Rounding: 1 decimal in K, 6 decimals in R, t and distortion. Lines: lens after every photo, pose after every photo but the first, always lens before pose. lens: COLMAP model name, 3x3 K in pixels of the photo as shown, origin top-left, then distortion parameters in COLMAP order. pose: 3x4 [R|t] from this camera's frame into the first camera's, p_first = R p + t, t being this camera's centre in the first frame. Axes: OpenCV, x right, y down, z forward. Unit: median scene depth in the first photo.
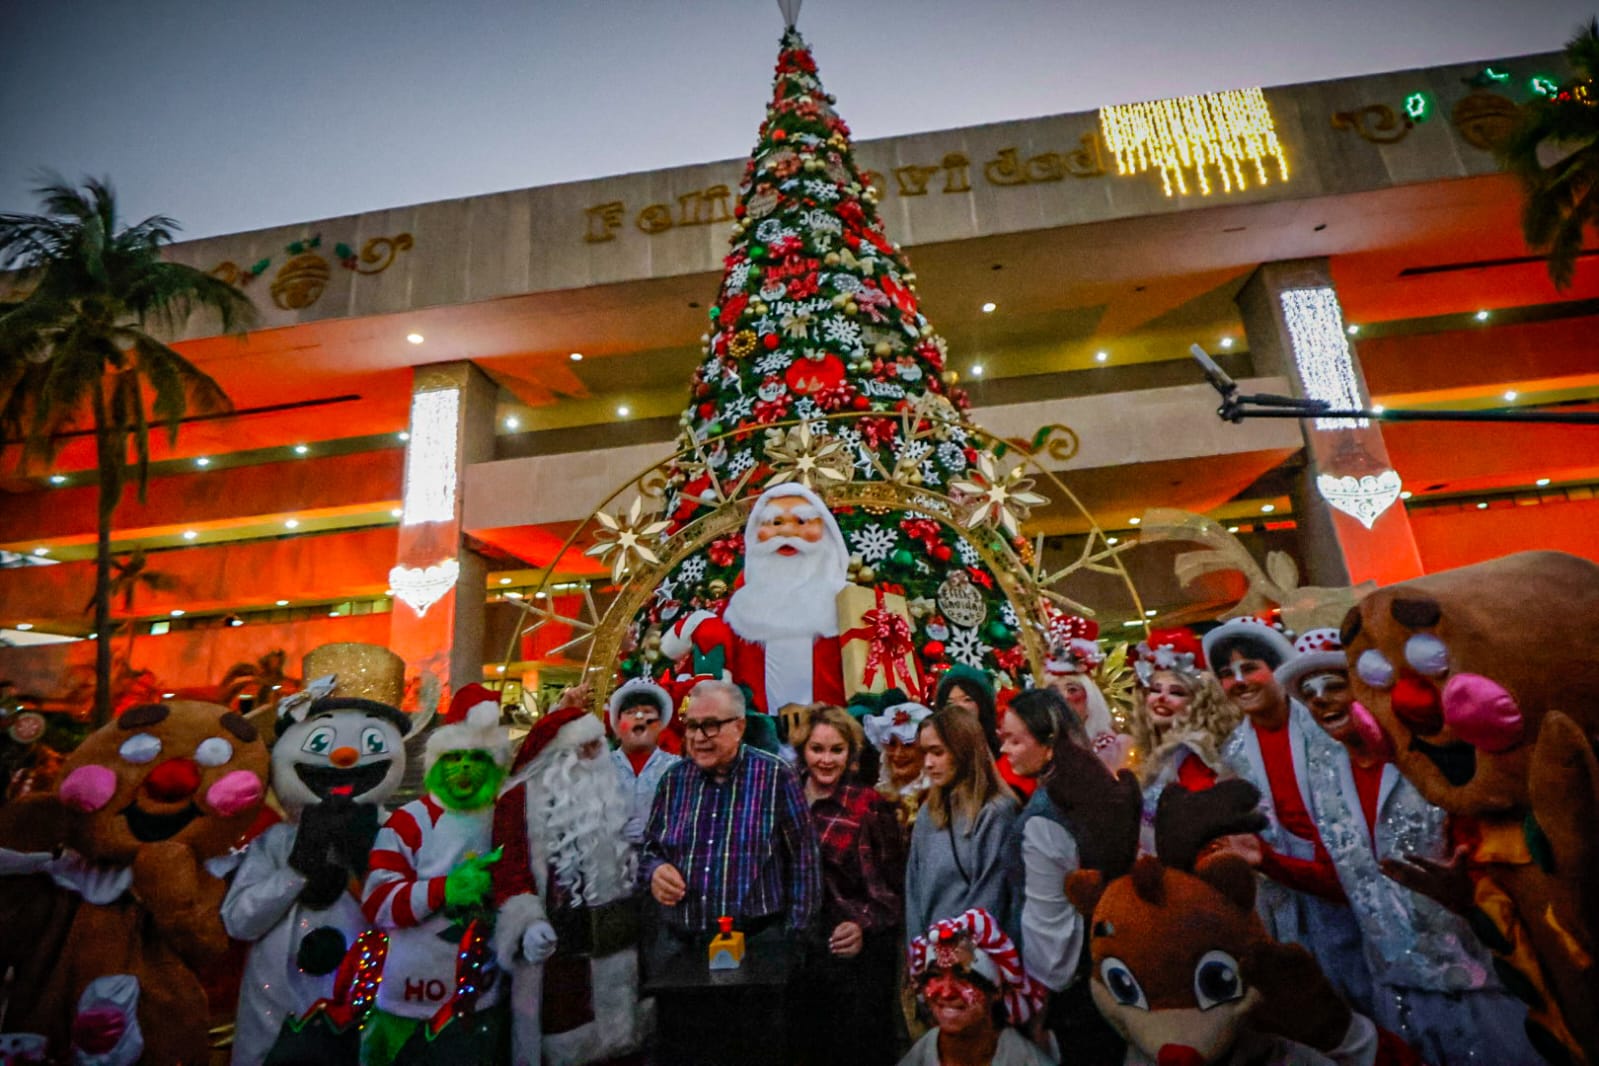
lens RADIAL K [[735.8, 0, 815.5], [0, 735.8, 533.9], [0, 0, 1]] dist [-0.036102, 0.008867]
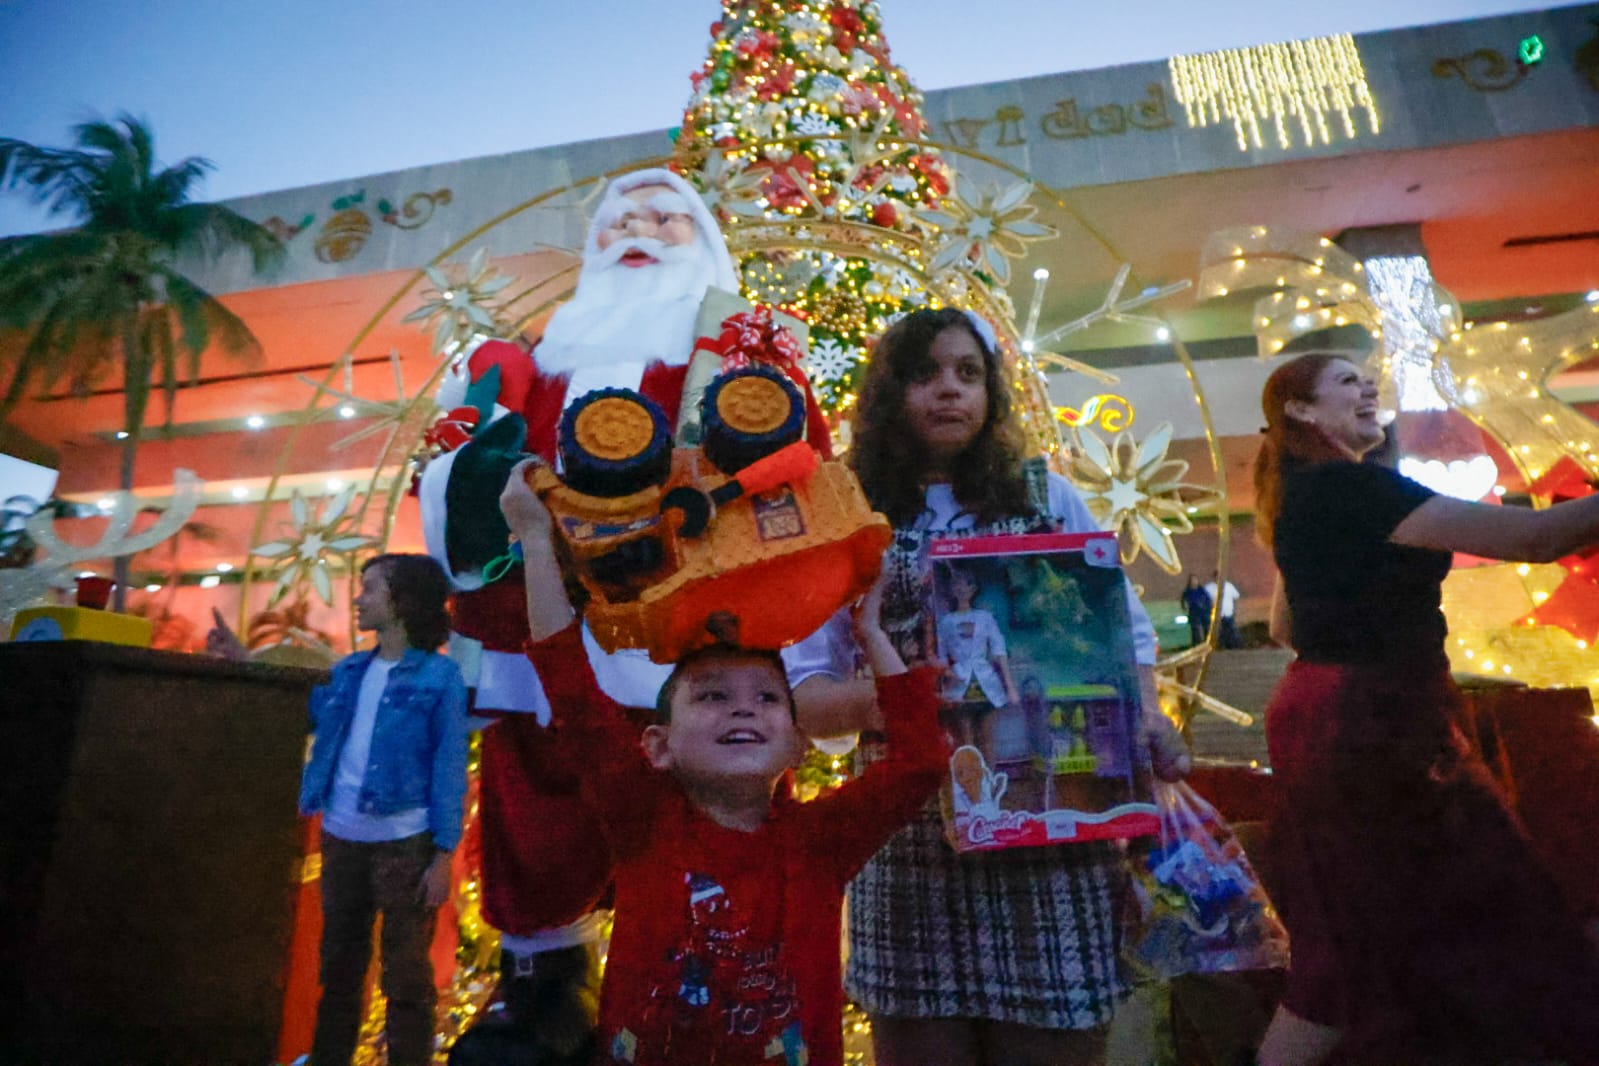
lens RADIAL K [[732.4, 0, 814.7], [0, 732.4, 533.9], [0, 0, 1]] dist [-0.038779, 0.009716]
pose [[0.996974, 0.039403, -0.067008, 0.107525], [-0.039280, 0.999223, 0.003149, 0.161430], [0.067080, -0.000508, 0.997747, 0.231320]]
